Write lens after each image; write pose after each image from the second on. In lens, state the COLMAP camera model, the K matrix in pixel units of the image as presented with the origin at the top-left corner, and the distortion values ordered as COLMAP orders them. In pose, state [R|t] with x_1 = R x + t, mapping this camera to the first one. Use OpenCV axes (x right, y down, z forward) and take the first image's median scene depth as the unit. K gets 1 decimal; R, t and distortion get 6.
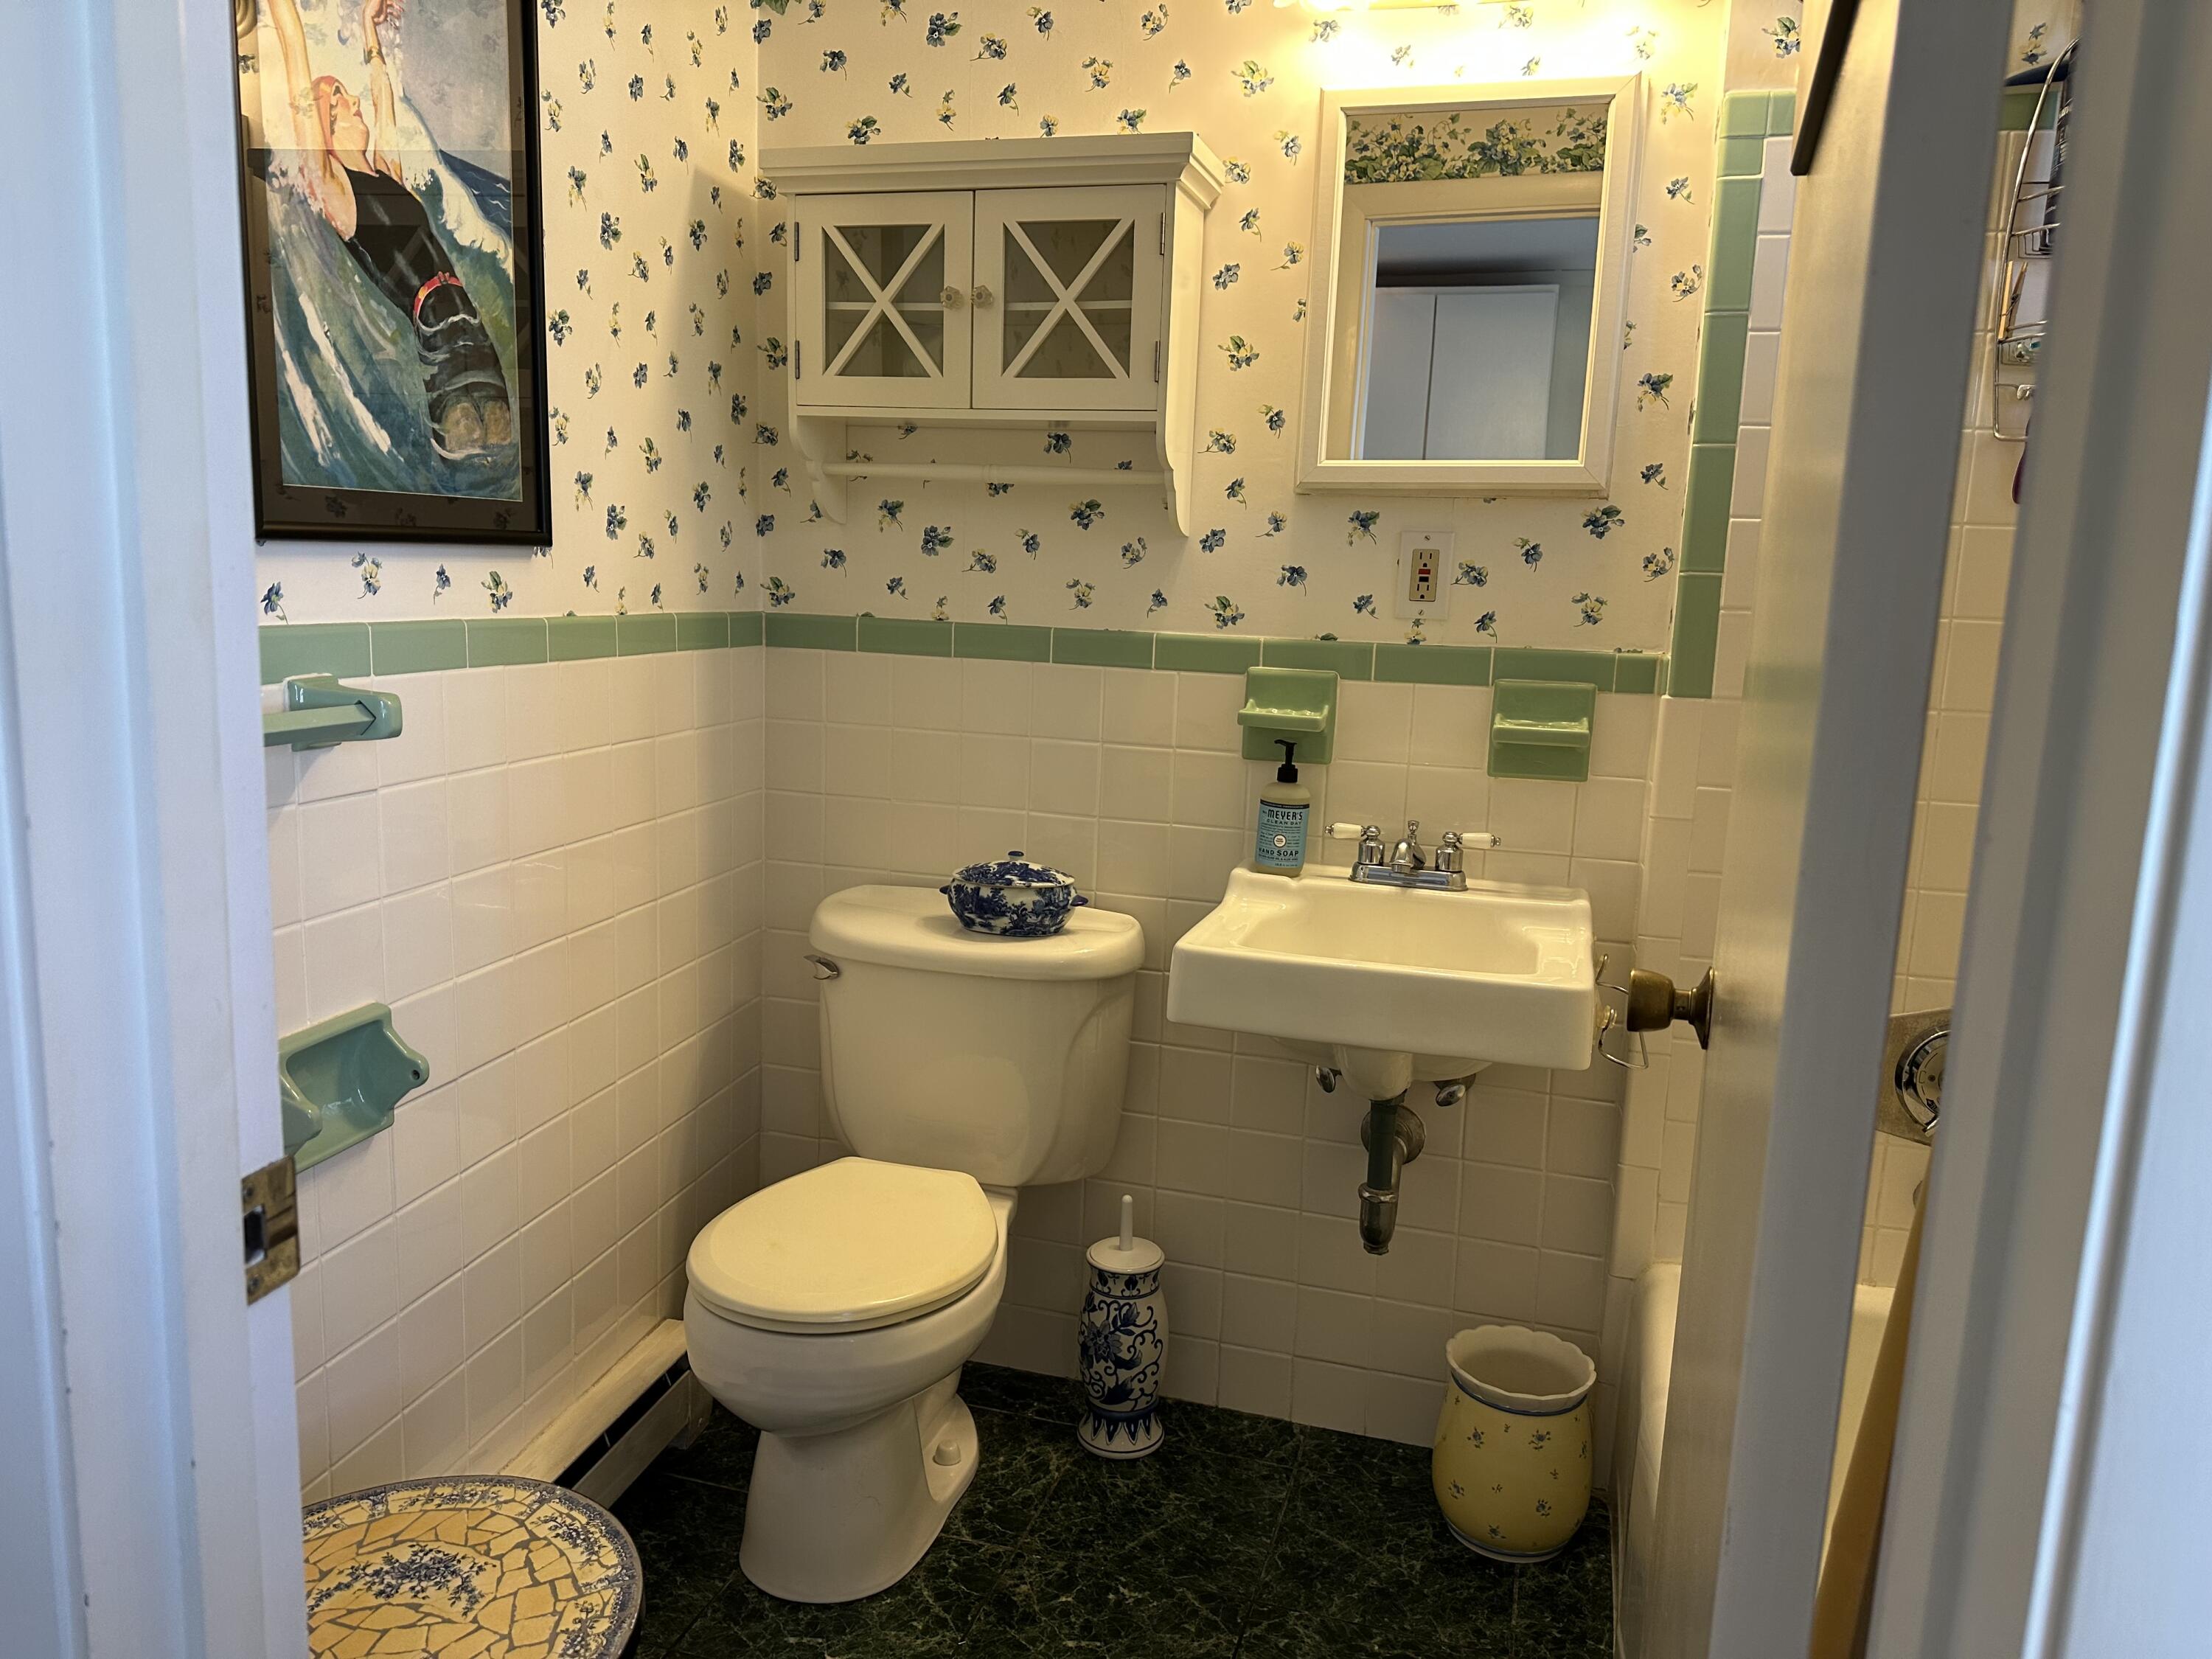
lens RADIAL K [[1588.8, 0, 1111.1], [0, 1588.8, 883.2], [0, 0, 1]] dist [0.010185, 0.002181]
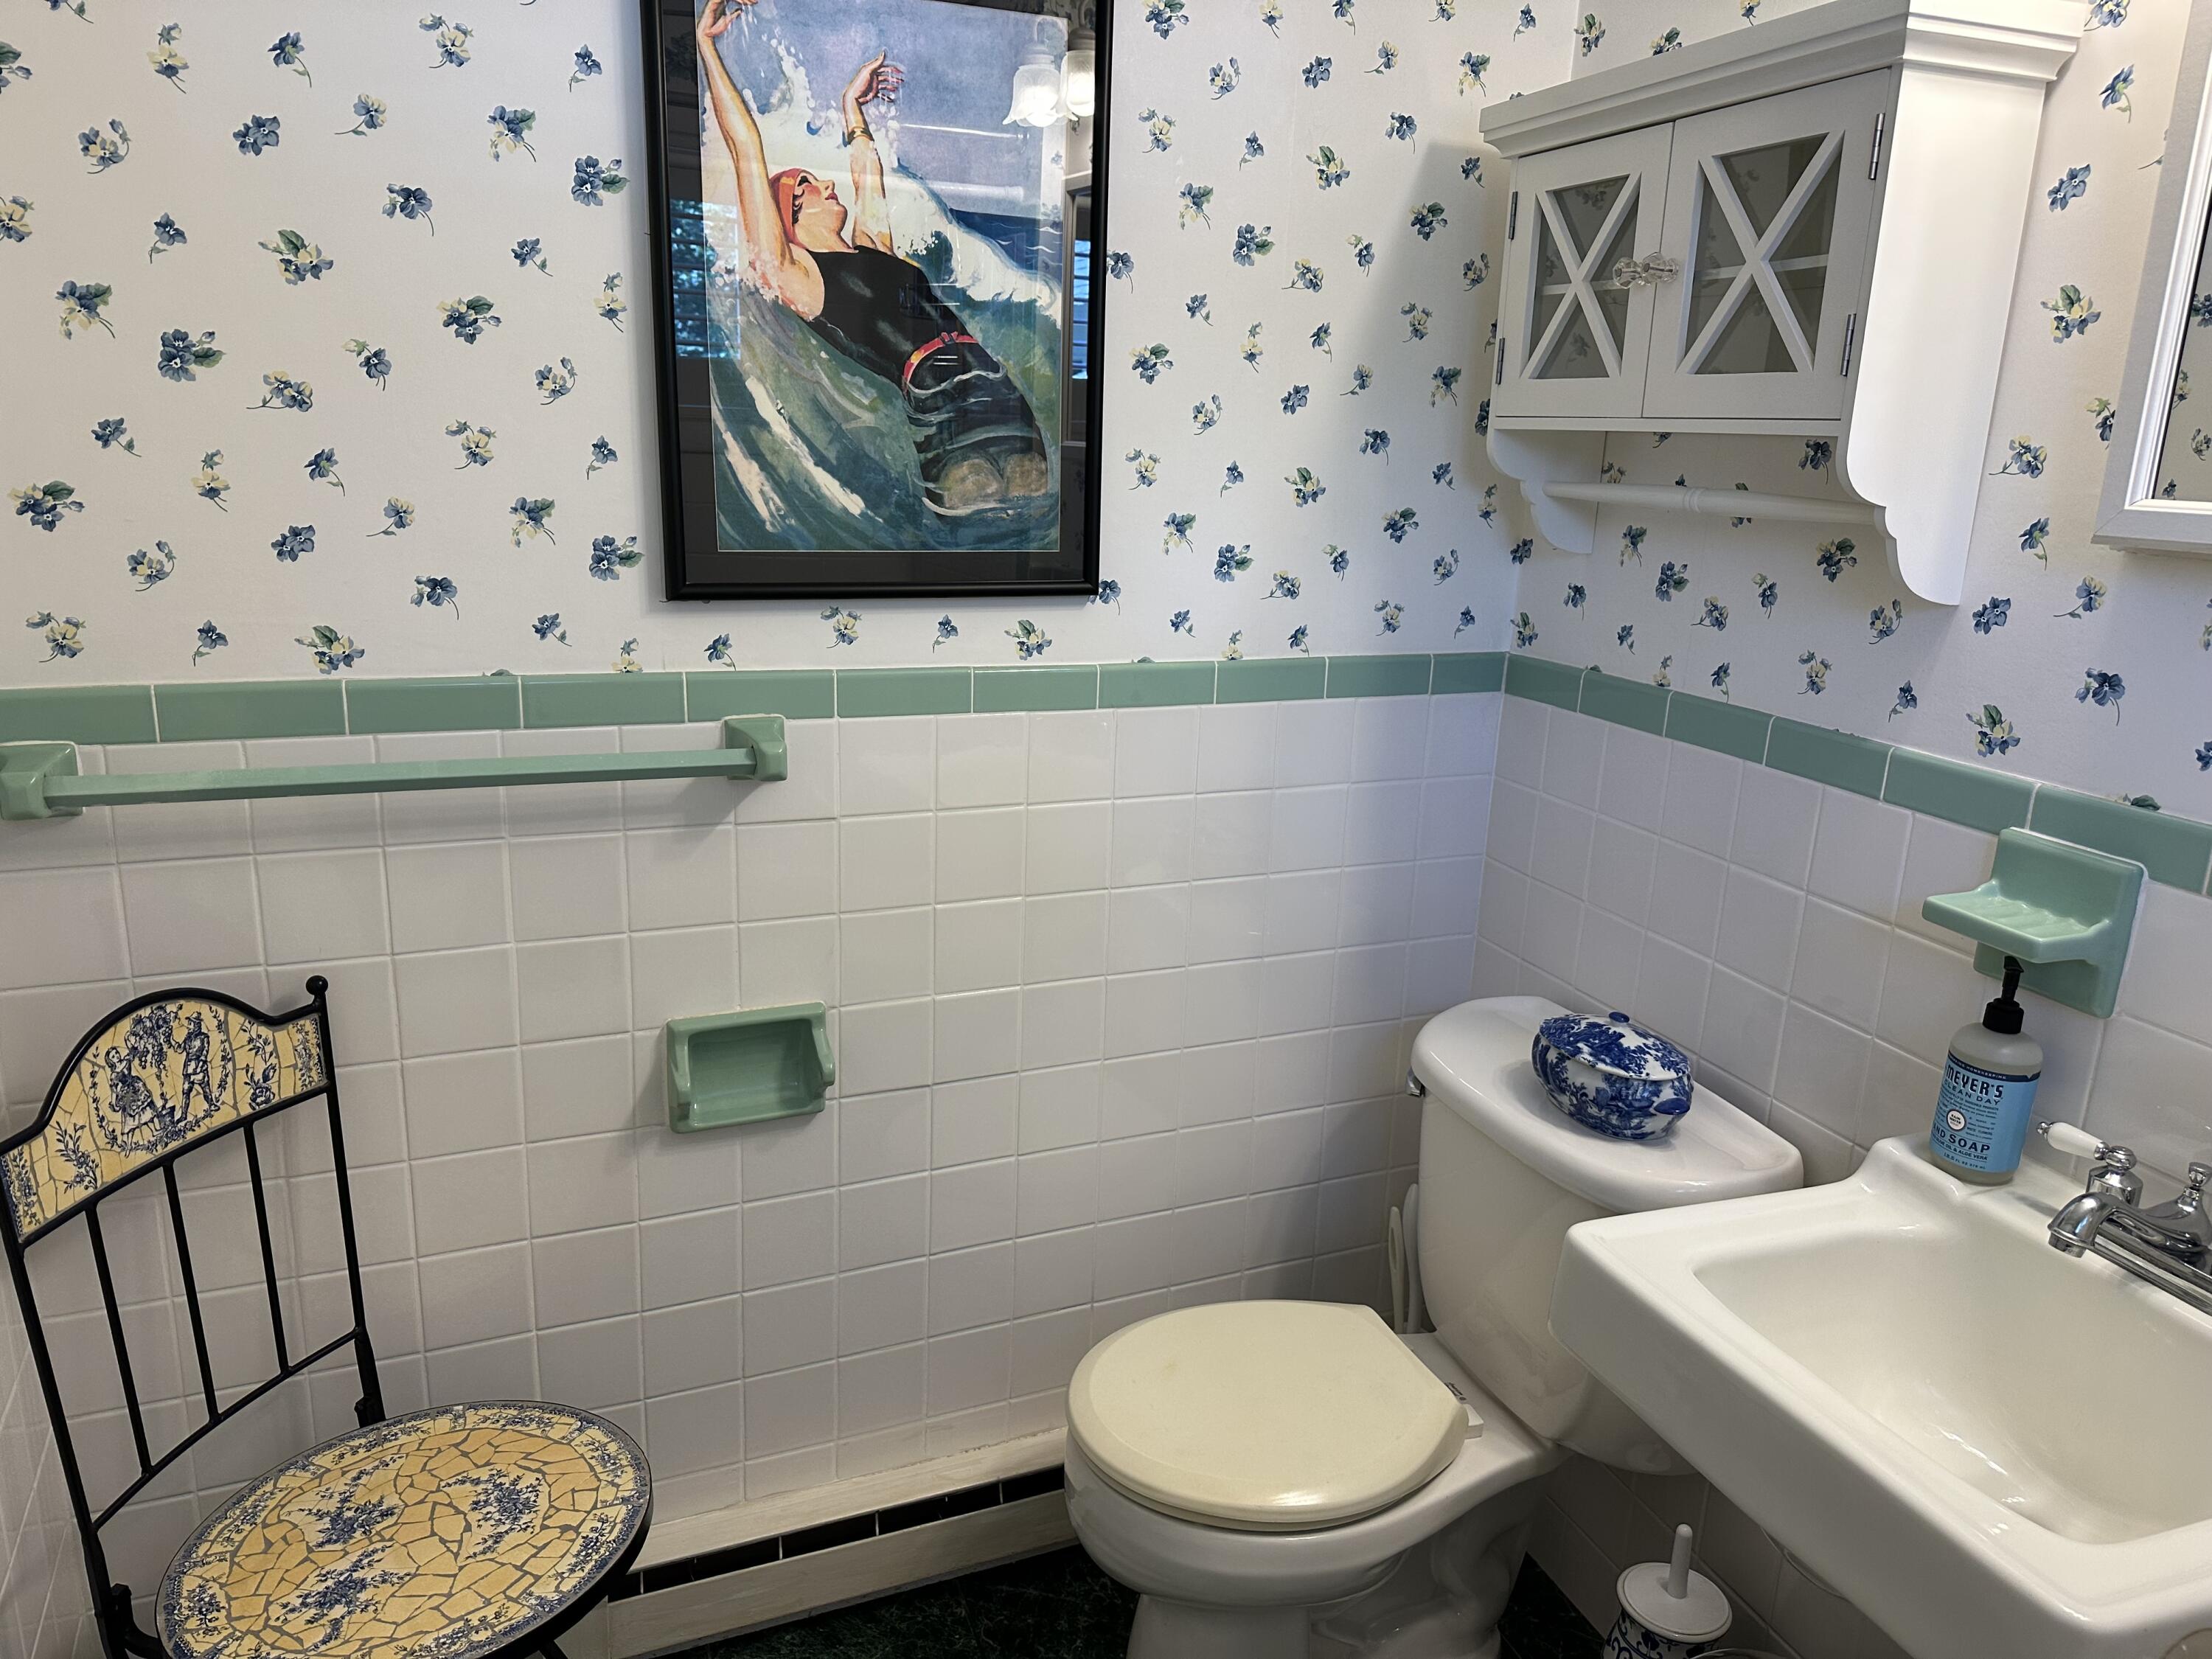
lens RADIAL K [[1476.9, 0, 1106.0], [0, 1476.9, 829.5], [0, 0, 1]] dist [0.205004, -0.399504]
pose [[0.591013, 0.182834, -0.785669, 0.436777], [-0.164505, 0.980825, 0.104501, -0.180174], [0.789710, 0.067484, 0.609758, 0.491065]]
